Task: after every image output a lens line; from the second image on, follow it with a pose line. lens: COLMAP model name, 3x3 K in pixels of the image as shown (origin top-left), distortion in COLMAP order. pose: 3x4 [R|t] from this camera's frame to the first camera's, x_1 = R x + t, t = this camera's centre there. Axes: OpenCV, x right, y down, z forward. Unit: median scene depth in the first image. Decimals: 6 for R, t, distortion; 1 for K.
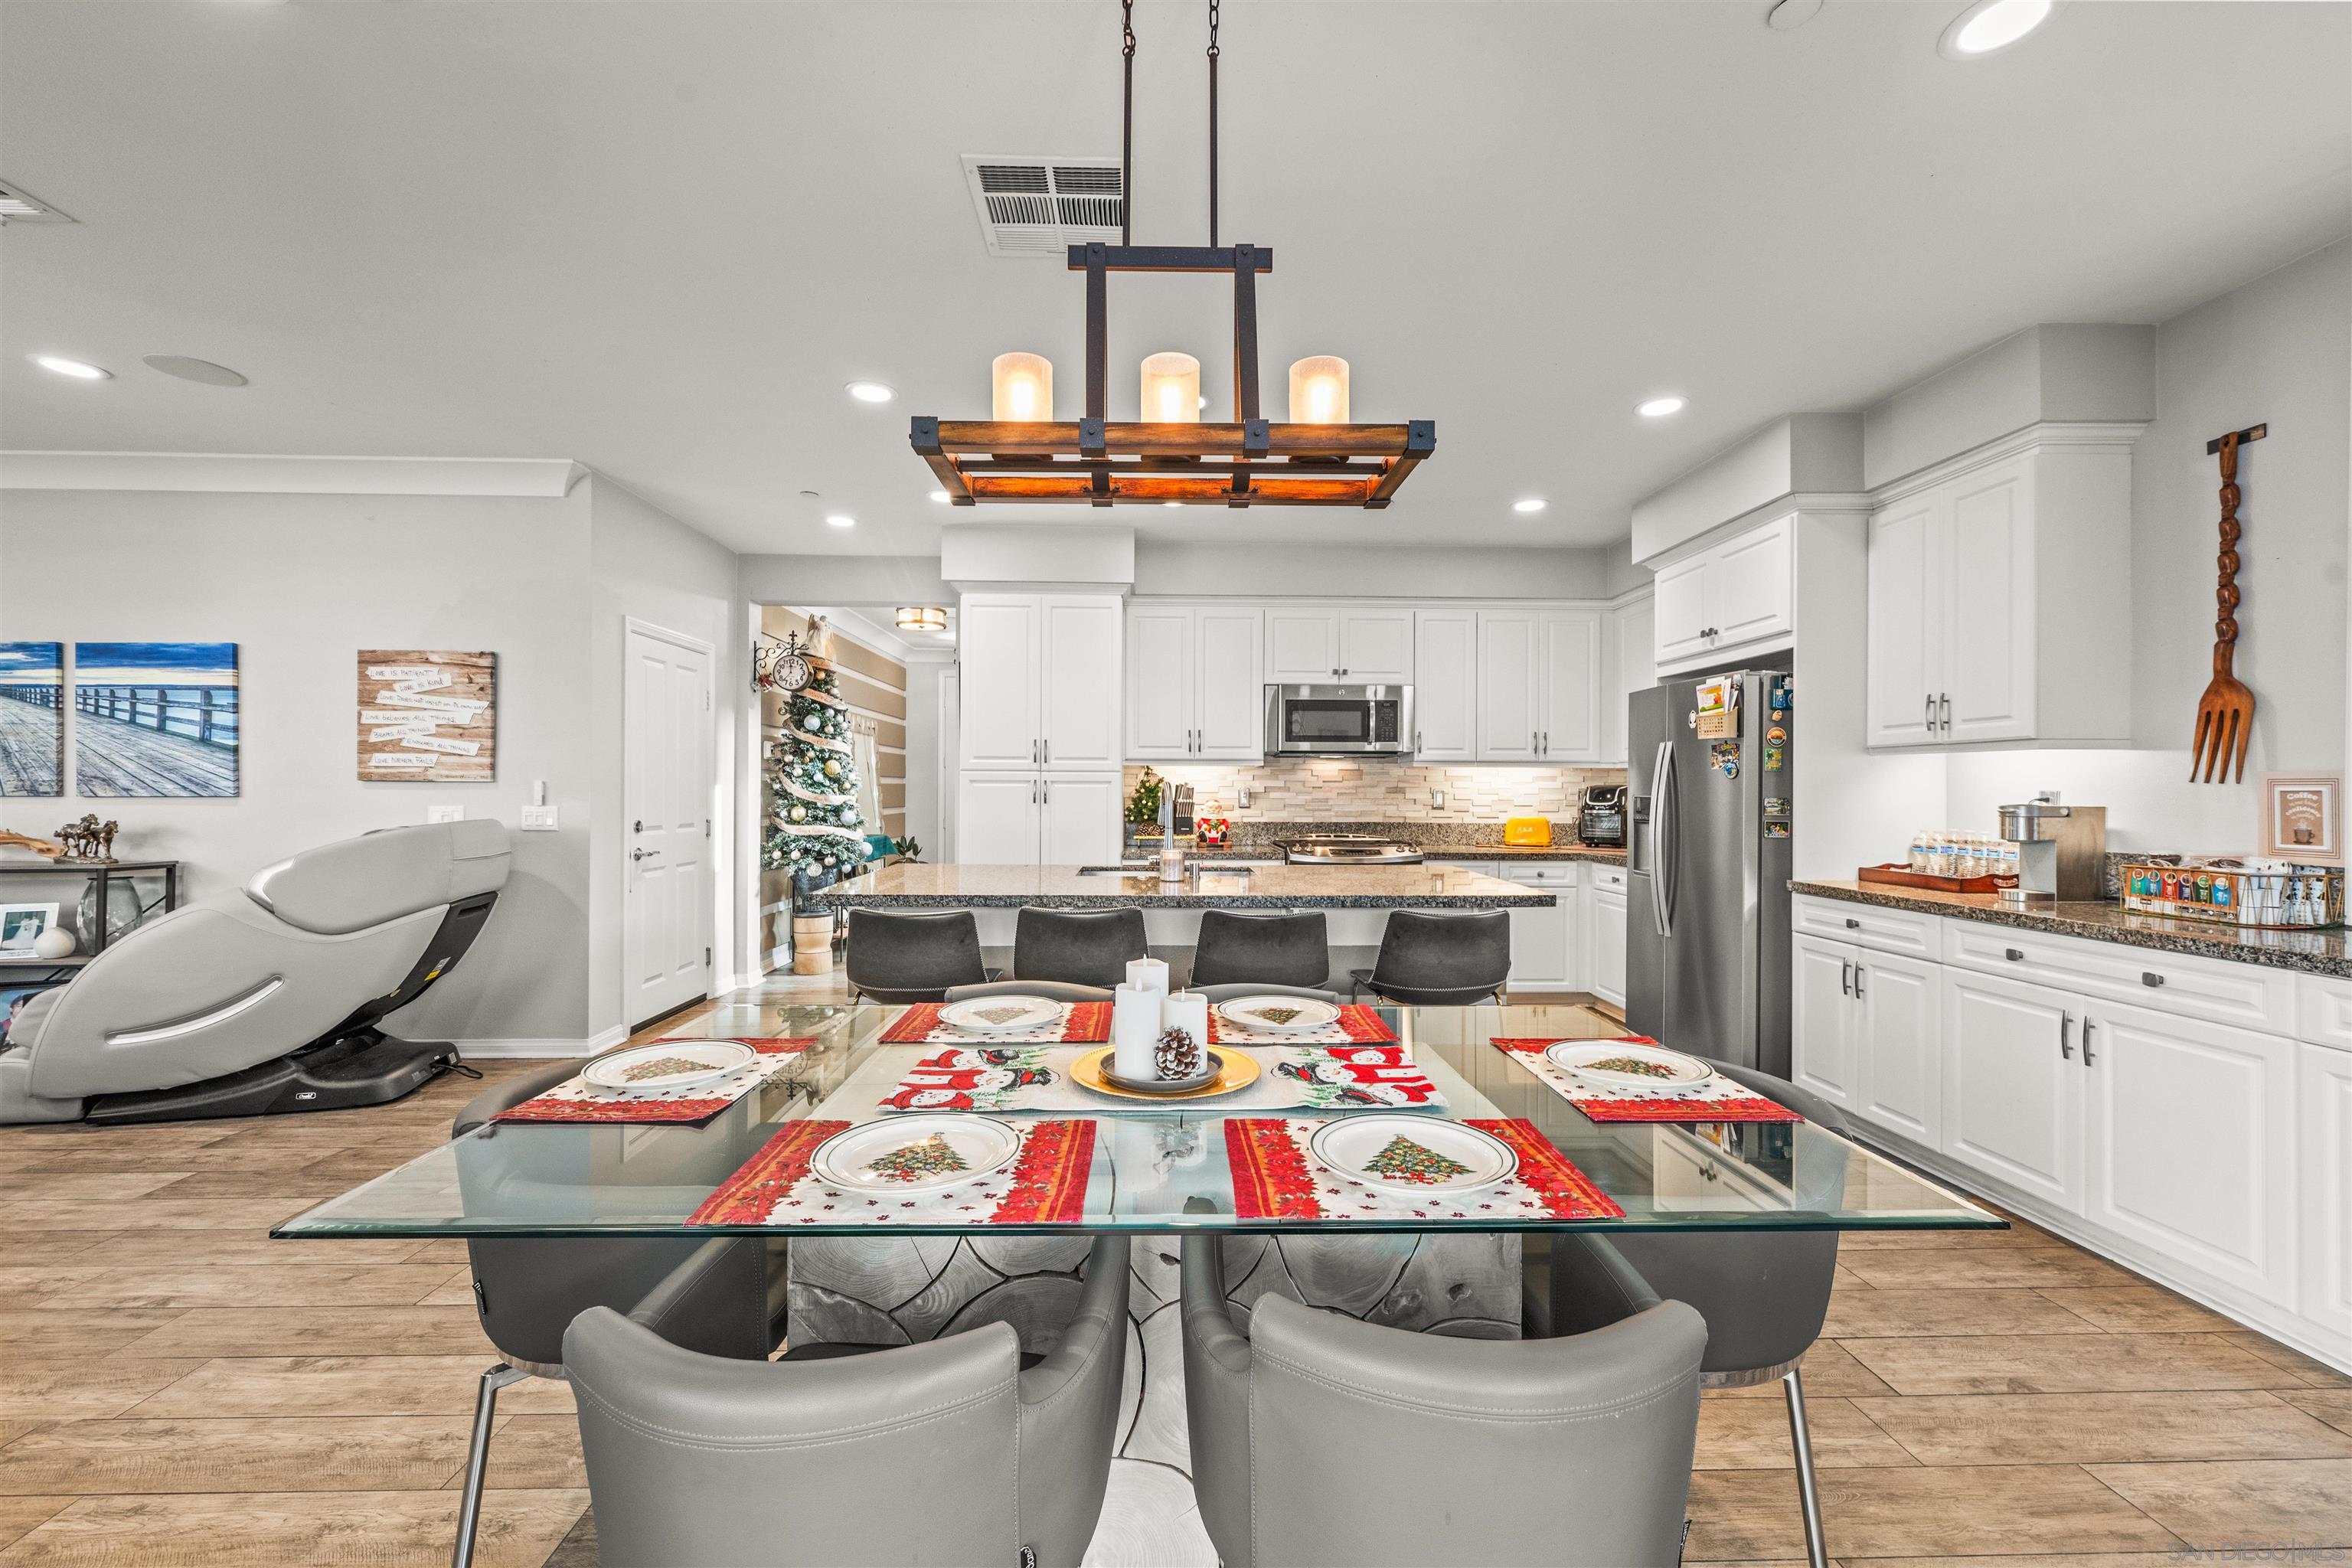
lens RADIAL K [[919.4, 0, 1180.5], [0, 919.4, 782.4], [0, 0, 1]] dist [-0.000586, 0.000347]
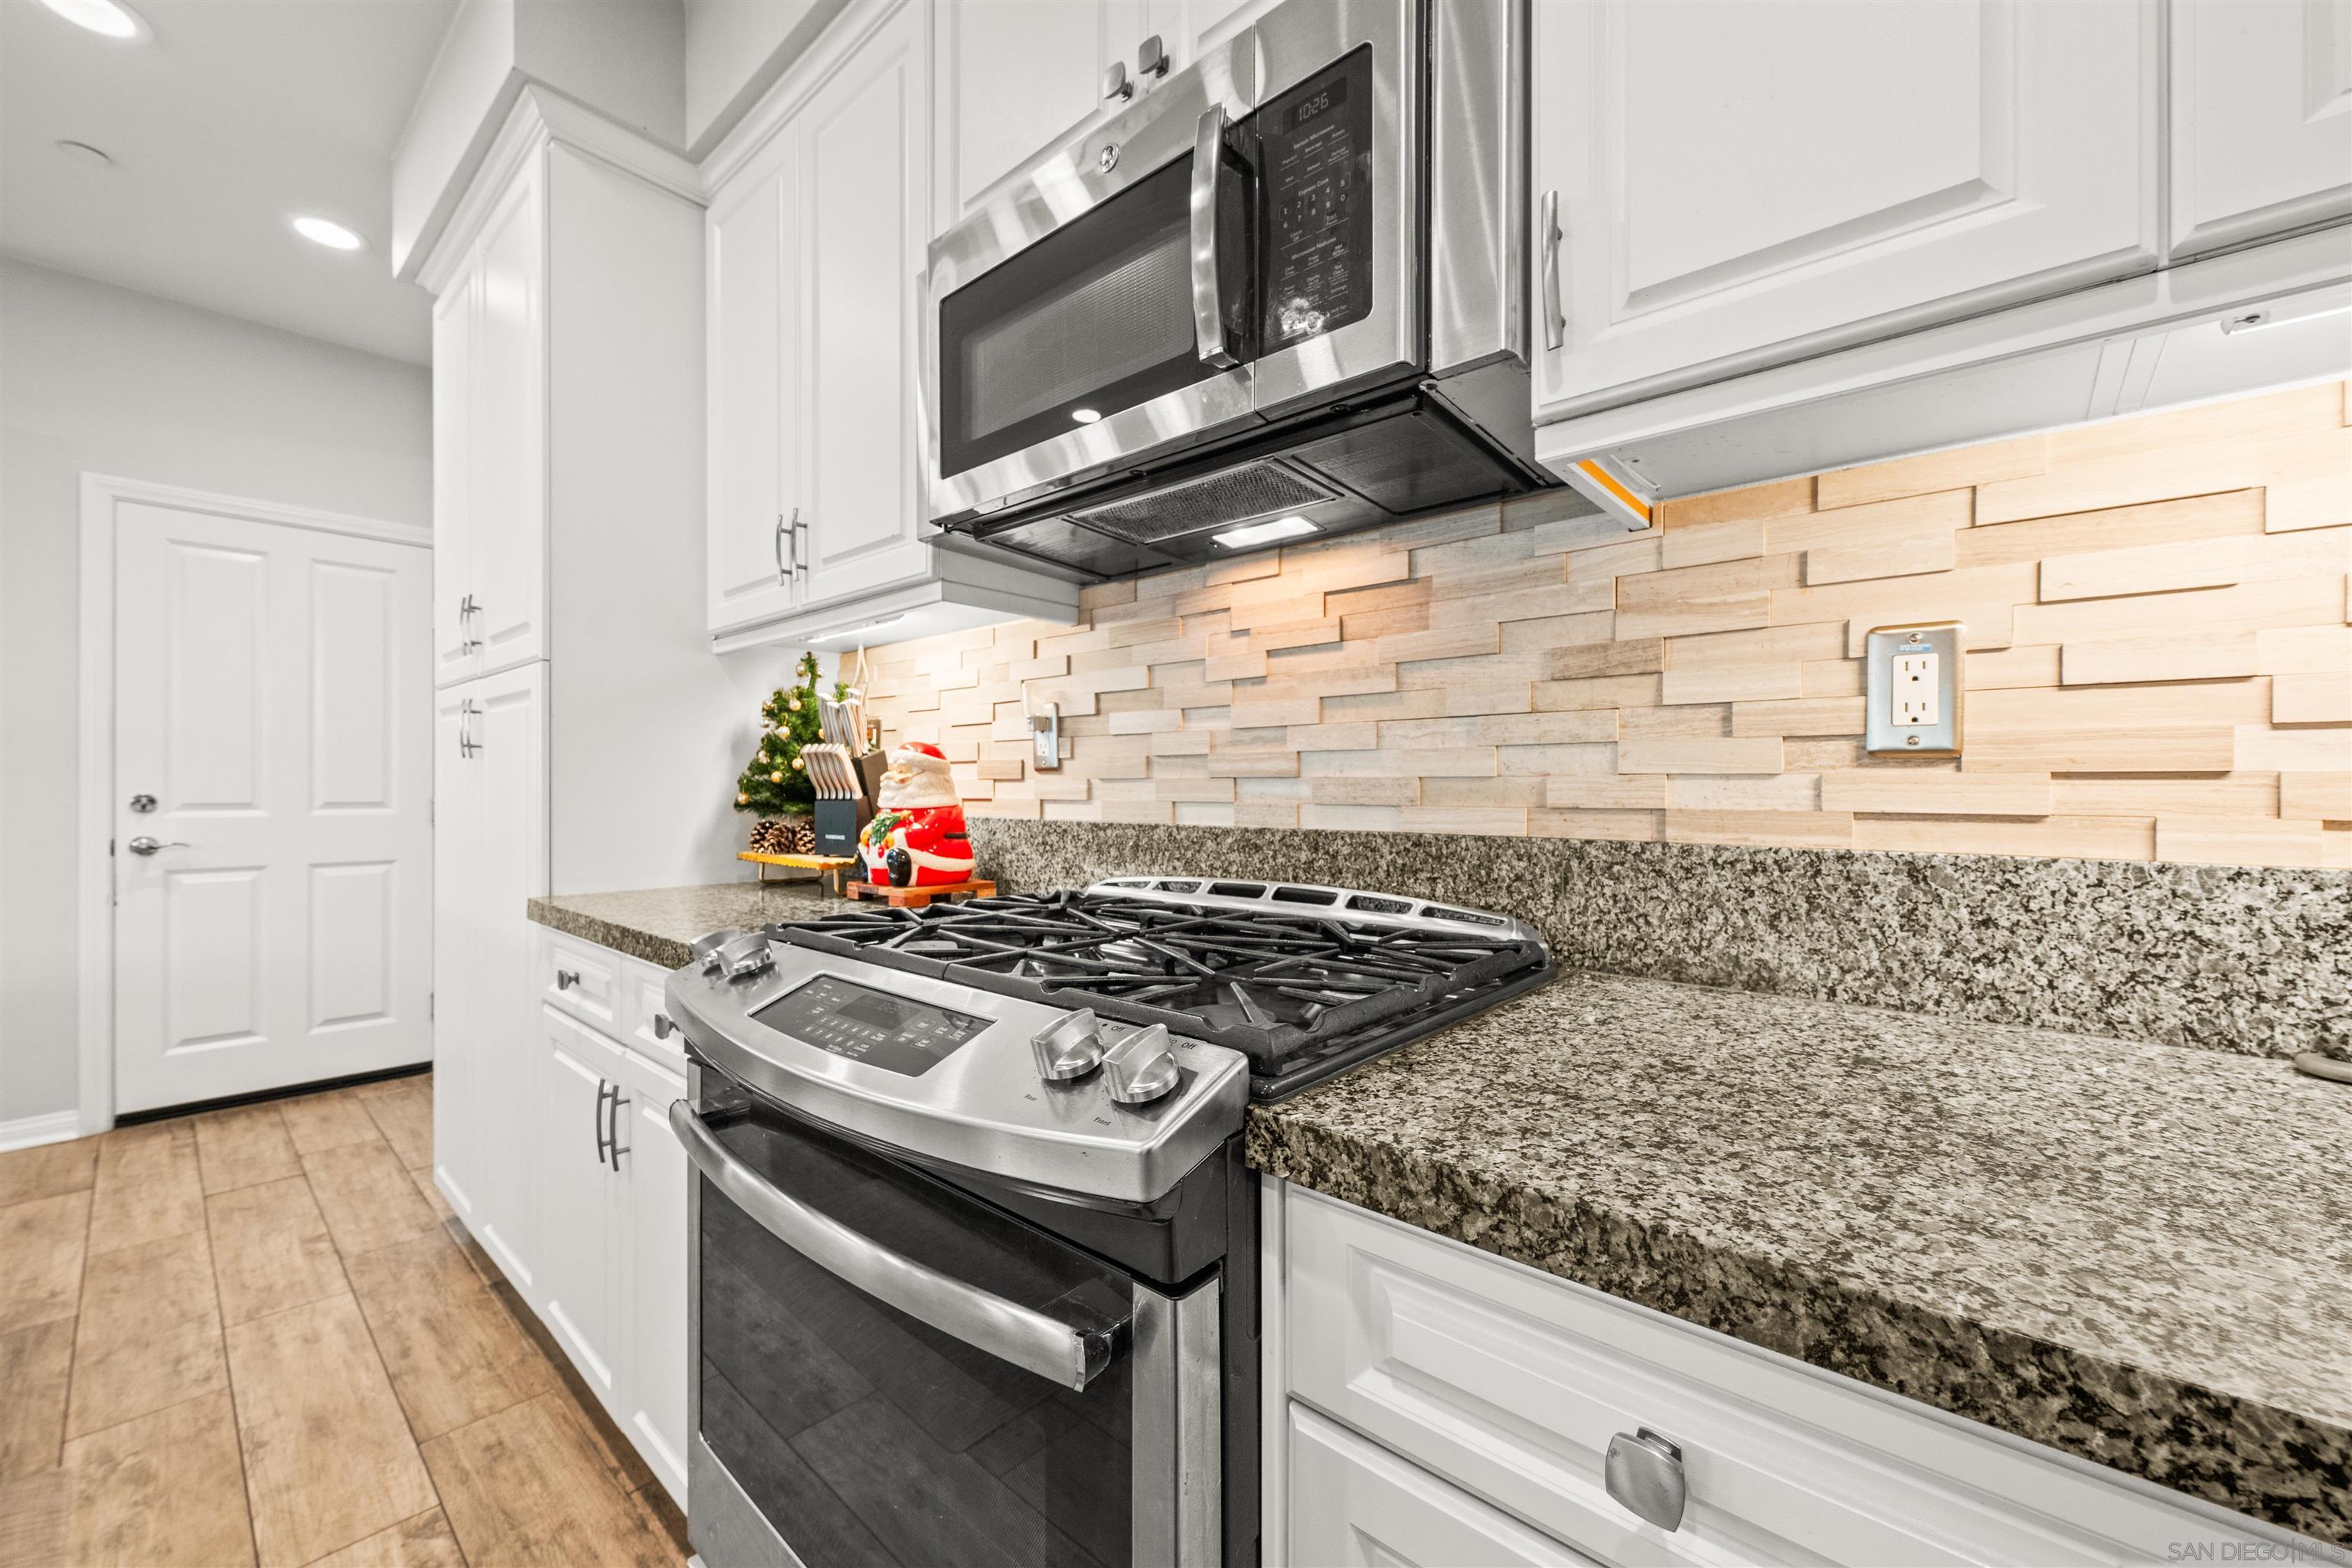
lens RADIAL K [[919.4, 0, 1174.2], [0, 919.4, 795.0], [0, 0, 1]] dist [-0.000586, 0.000347]
pose [[0.730446, 0.003331, -0.682963, 0.457139], [0.008276, 0.999872, 0.013728, 0.048690], [0.682921, -0.015679, 0.730324, 1.256654]]
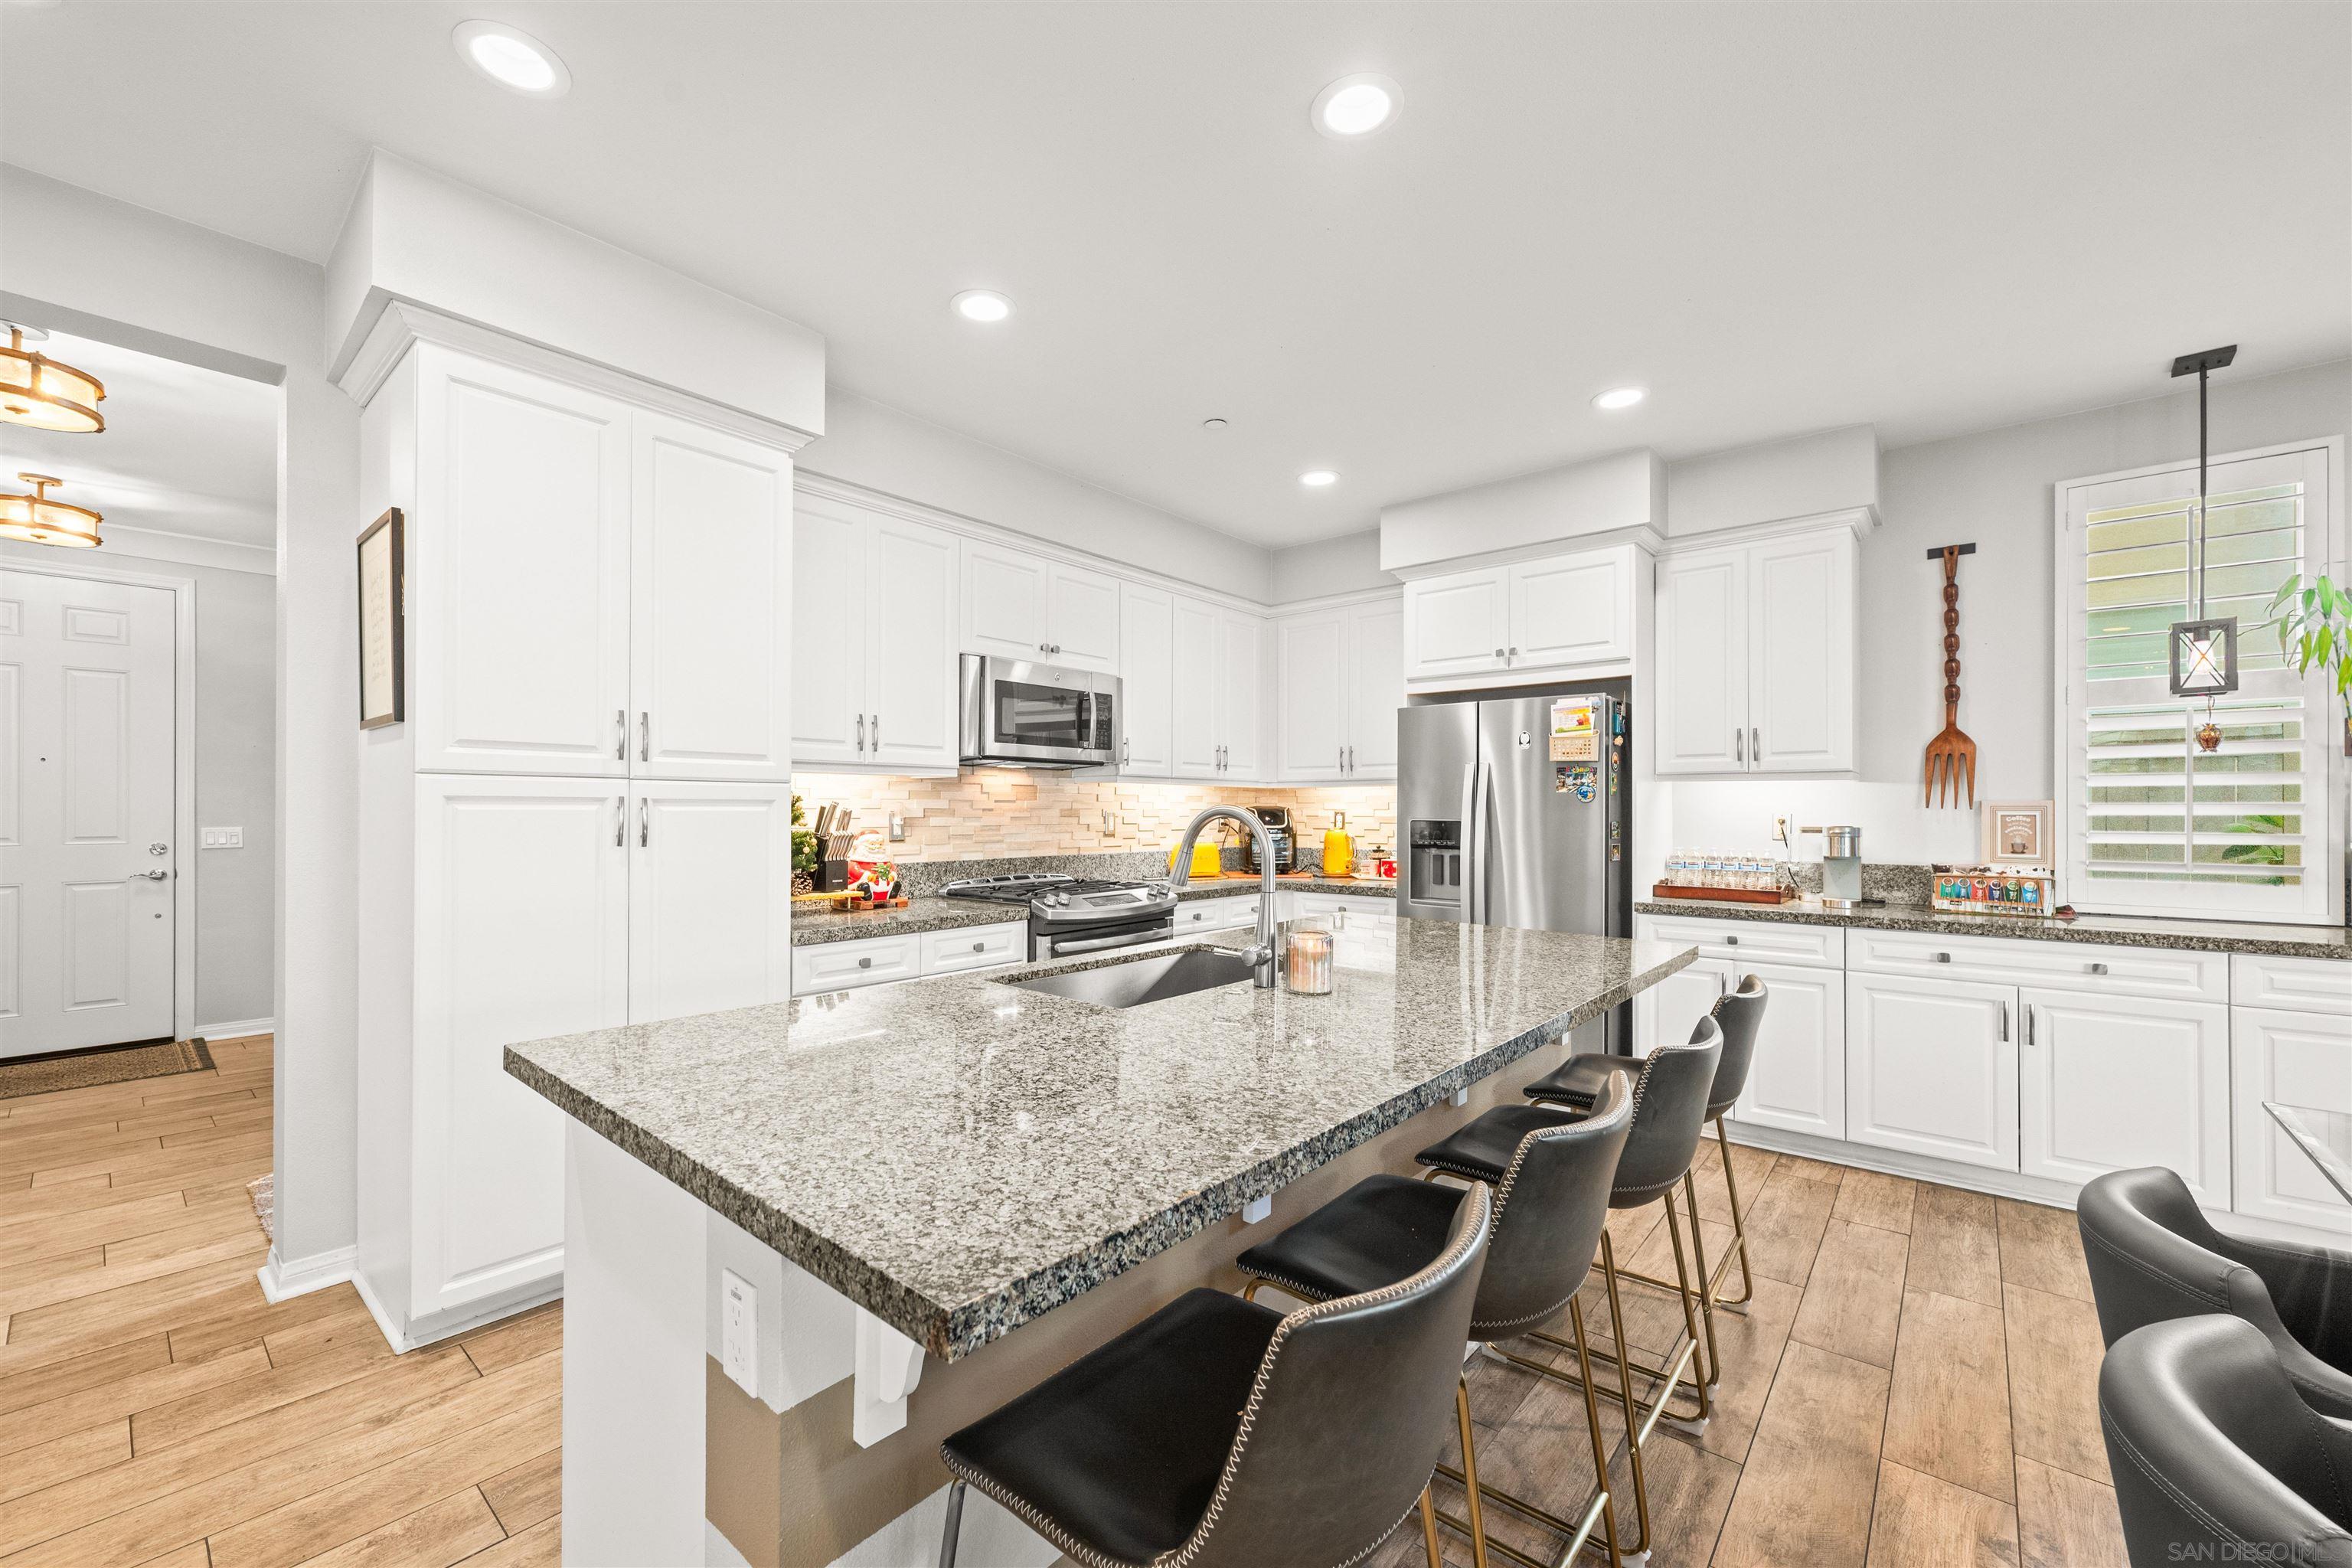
lens RADIAL K [[919.4, 0, 1163.3], [0, 919.4, 803.0], [0, 0, 1]] dist [-0.000586, 0.000347]
pose [[0.680336, 0.001674, 0.732898, -0.424964], [-0.005278, 0.999983, 0.002615, -0.003396], [-0.732881, -0.005648, 0.680333, 0.653074]]
